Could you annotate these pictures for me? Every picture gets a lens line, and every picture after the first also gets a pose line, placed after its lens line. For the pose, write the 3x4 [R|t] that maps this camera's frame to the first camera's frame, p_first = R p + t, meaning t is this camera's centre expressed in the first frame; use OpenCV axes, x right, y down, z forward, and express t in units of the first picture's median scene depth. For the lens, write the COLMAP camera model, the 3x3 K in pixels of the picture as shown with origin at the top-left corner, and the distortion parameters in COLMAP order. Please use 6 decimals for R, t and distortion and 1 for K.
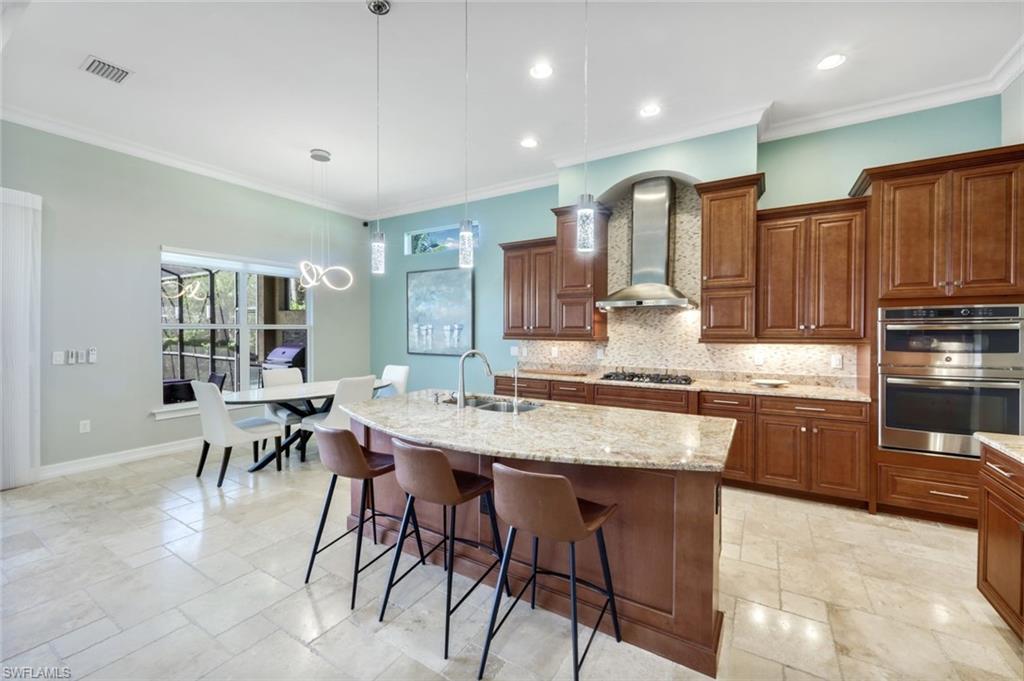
lens RADIAL K [[412.2, 0, 511.7], [0, 412.2, 337.4], [0, 0, 1]] dist [-0.000422, -0.000011]
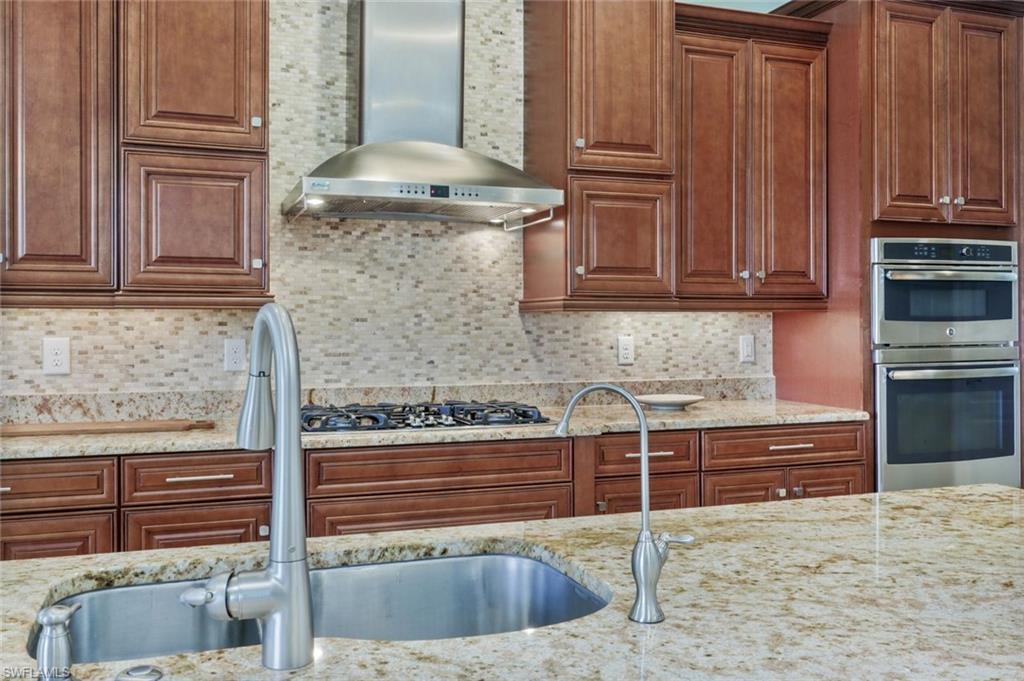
lens RADIAL K [[939.3, 0, 511.2], [0, 939.3, 321.3], [0, 0, 1]] dist [0.005180, 0.000000]
pose [[0.625922, -0.001413, 0.779885, -0.233978], [0.012982, 0.999879, -0.008608, 0.027308], [-0.779778, 0.015513, 0.625864, 0.439543]]
